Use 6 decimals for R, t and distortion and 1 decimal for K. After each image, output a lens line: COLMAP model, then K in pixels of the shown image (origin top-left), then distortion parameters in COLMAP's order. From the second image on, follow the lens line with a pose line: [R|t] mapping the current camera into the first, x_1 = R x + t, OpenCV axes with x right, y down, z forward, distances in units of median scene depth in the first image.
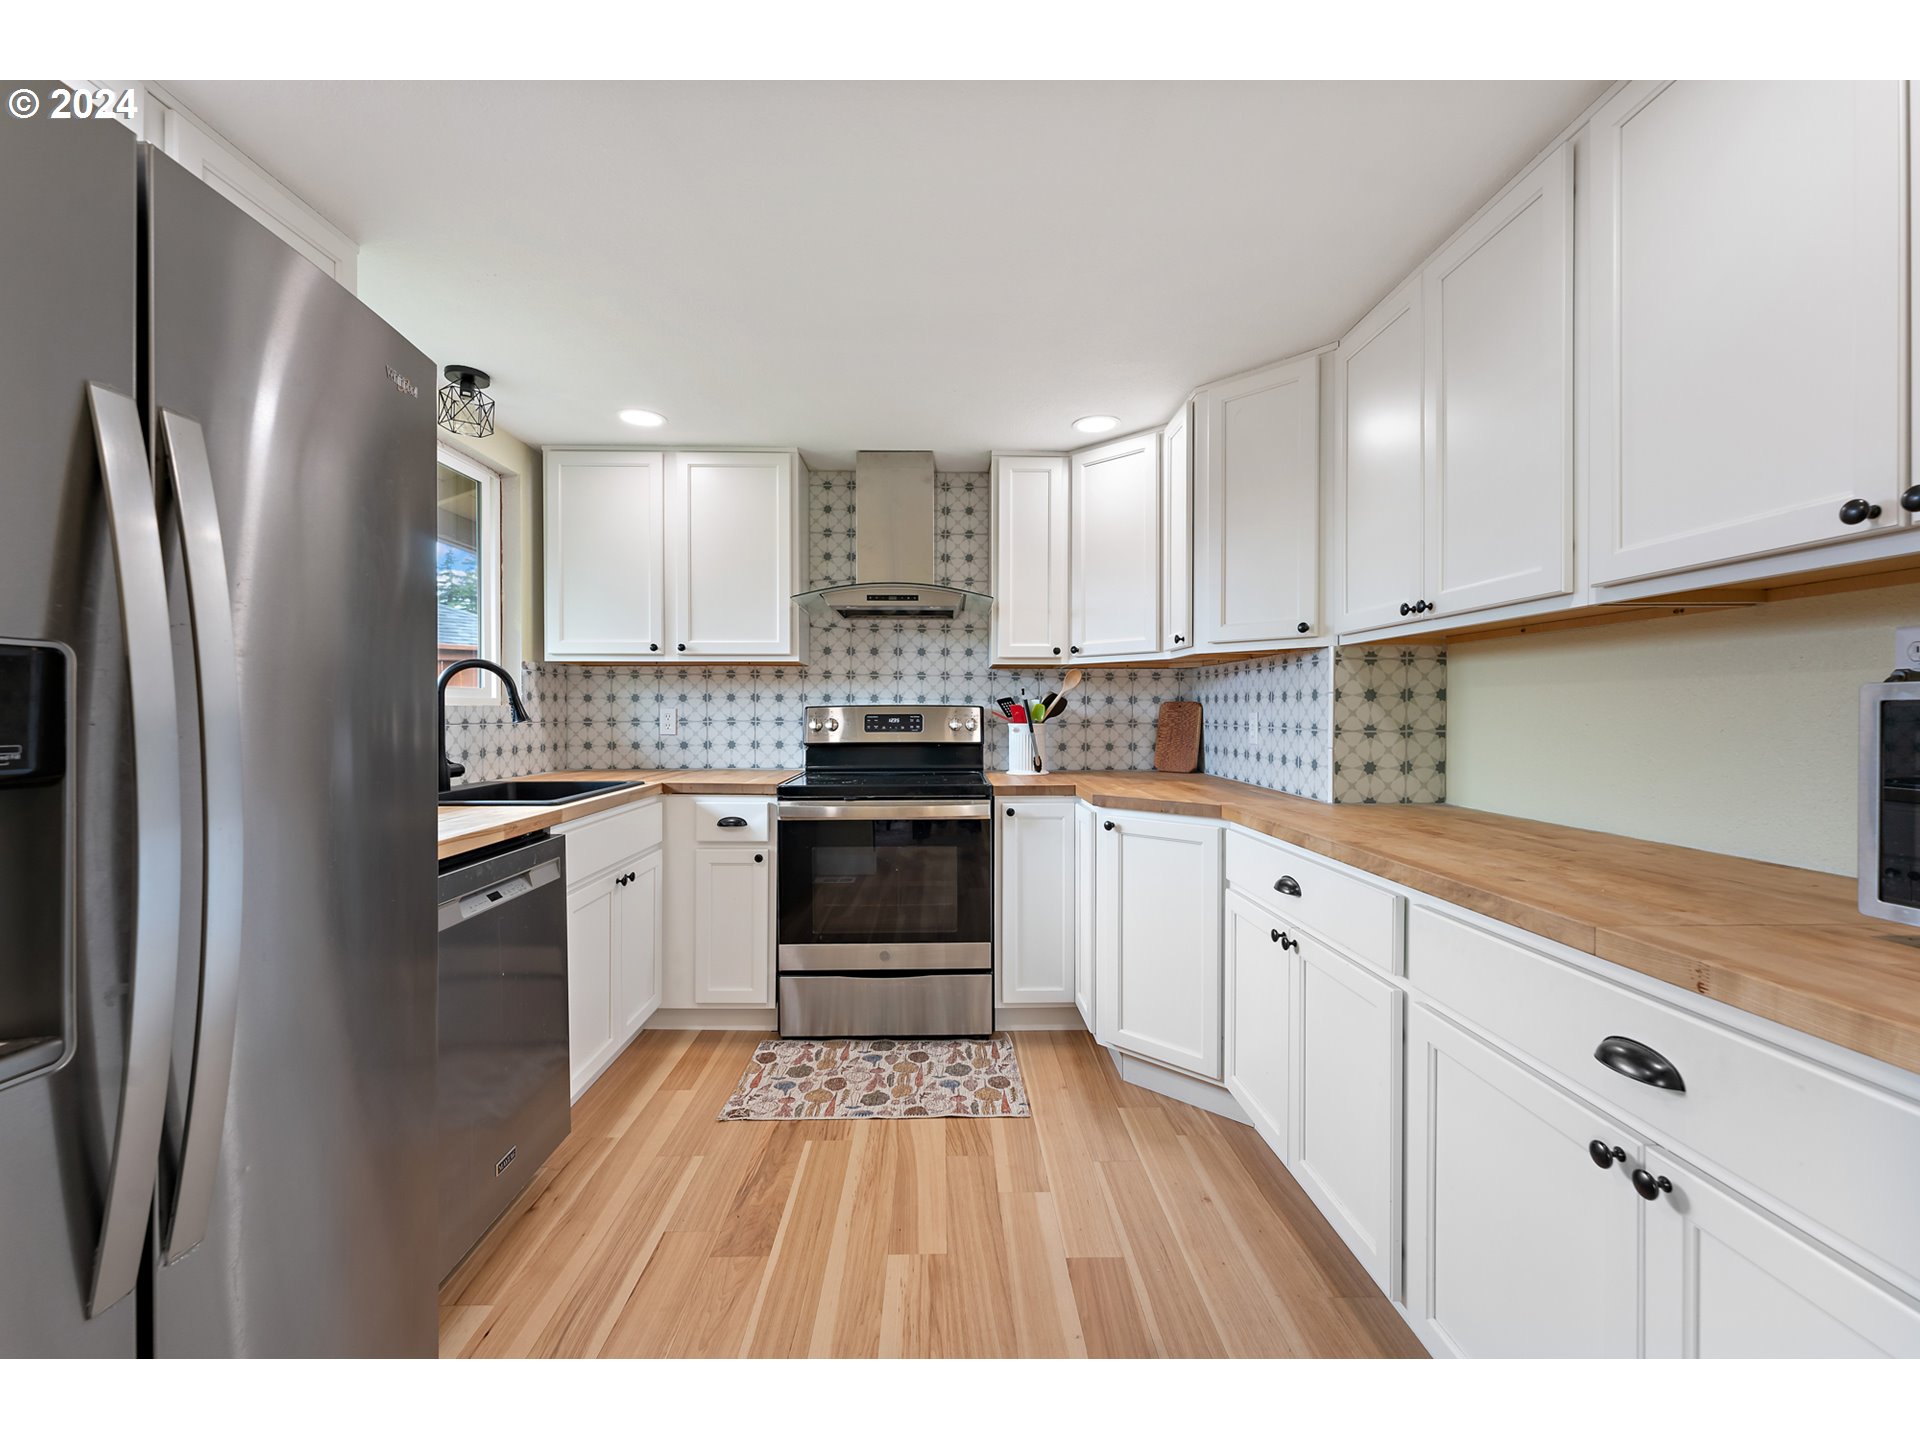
lens RADIAL K [[771.2, 0, 949.3], [0, 771.2, 719.4], [0, 0, 1]] dist [0.000101, 0.000067]
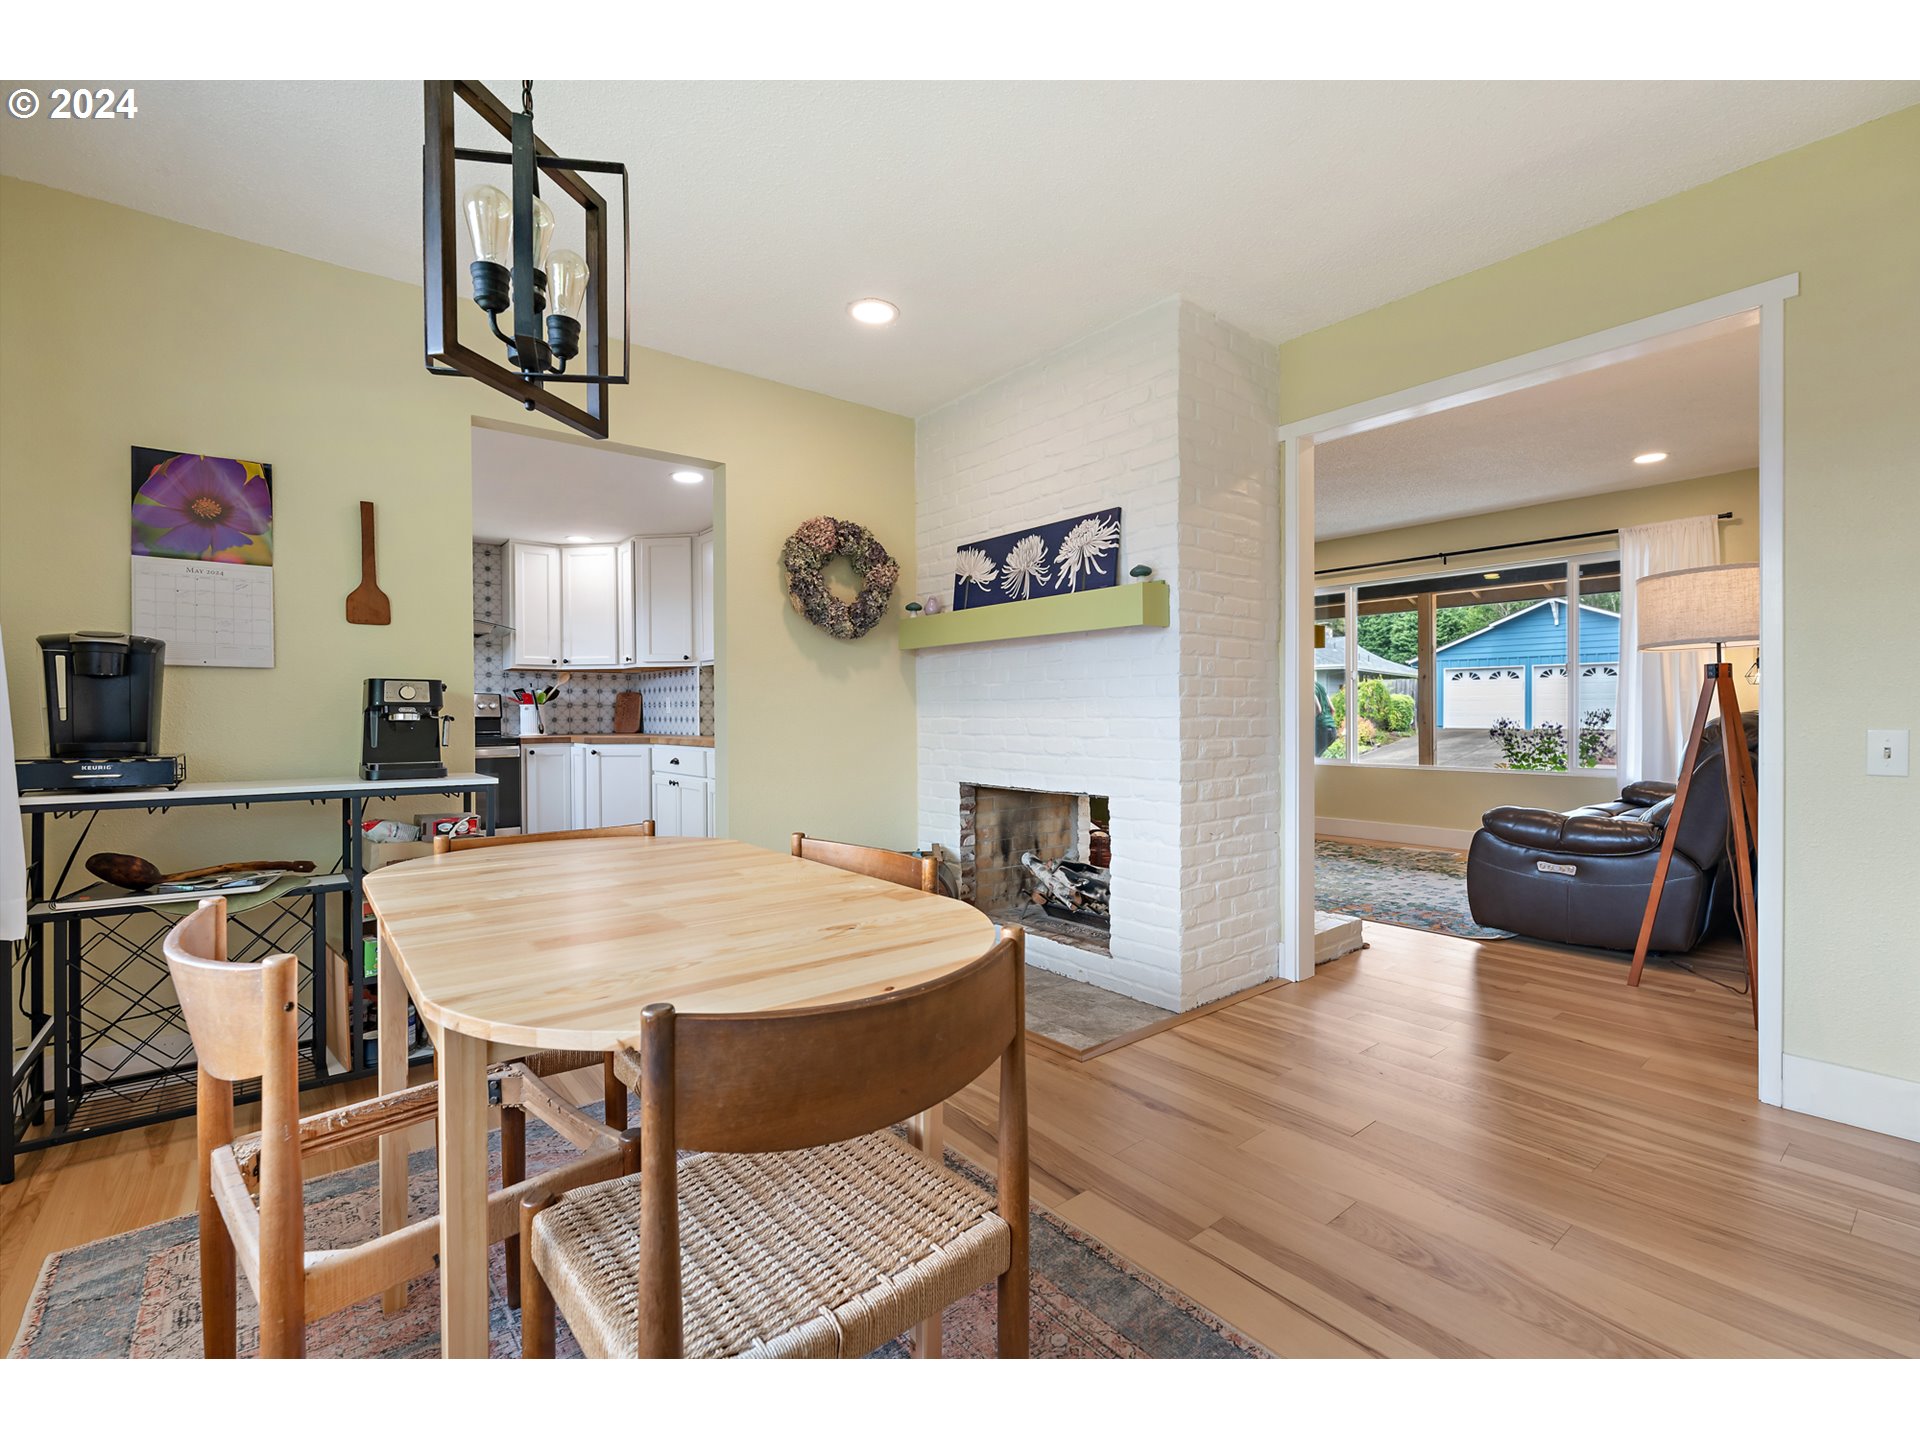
lens RADIAL K [[845.0, 0, 965.9], [0, 845.0, 729.7], [0, 0, 1]] dist [0.000848, 0.000296]
pose [[0.781209, -0.016248, 0.624058, -0.305297], [0.012464, 0.999868, 0.010430, 0.051675], [-0.624145, -0.000370, 0.781308, -0.989328]]
